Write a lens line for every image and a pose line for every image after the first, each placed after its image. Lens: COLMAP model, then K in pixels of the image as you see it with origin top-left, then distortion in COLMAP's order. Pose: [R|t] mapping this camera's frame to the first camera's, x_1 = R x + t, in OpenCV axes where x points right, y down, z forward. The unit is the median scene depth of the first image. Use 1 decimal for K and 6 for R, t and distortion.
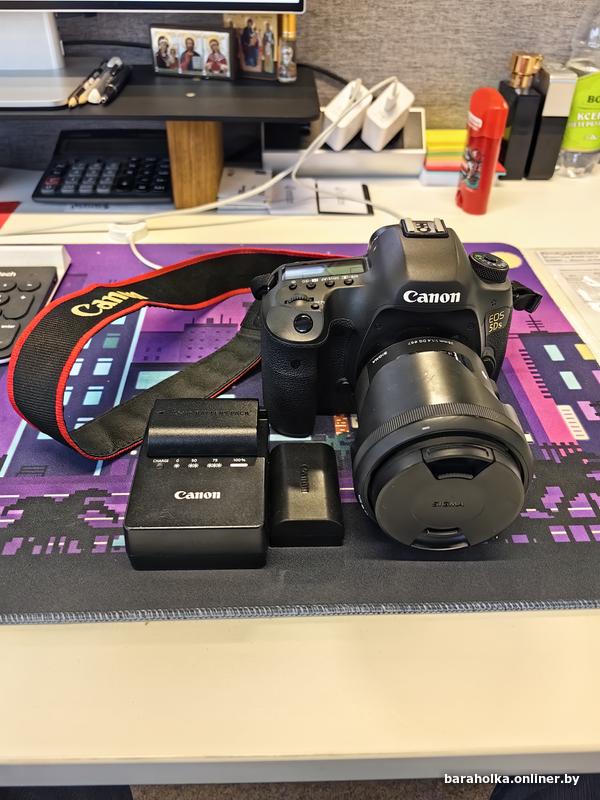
lens RADIAL K [[676.1, 0, 300.0], [0, 676.1, 400.0], [0, 0, 1]] dist [0.003266, -0.067071]
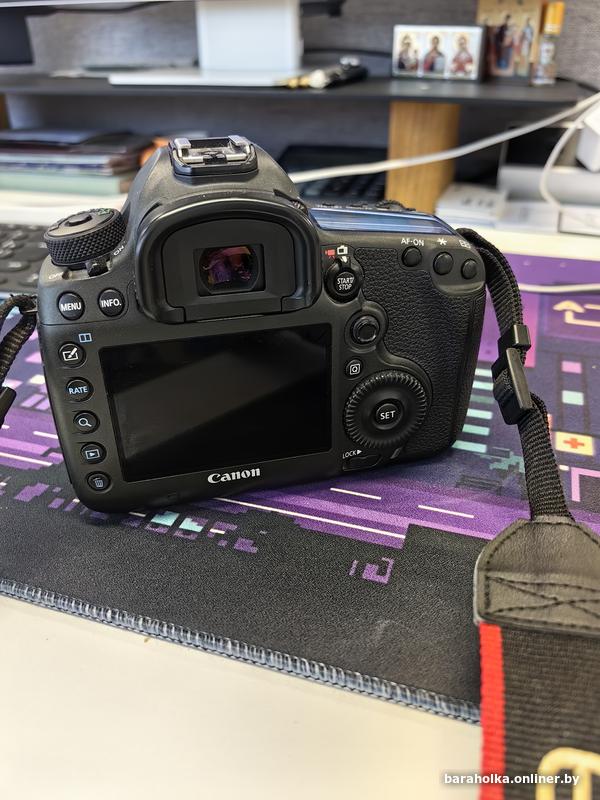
lens RADIAL K [[676.1, 0, 300.0], [0, 676.1, 400.0], [0, 0, 1]] dist [0.003266, -0.067071]
pose [[0.932973, 0.153489, -0.325579, 0.032227], [-0.201141, 0.972436, -0.117945, 0.073257], [0.298501, 0.175527, 0.938130, 0.191560]]
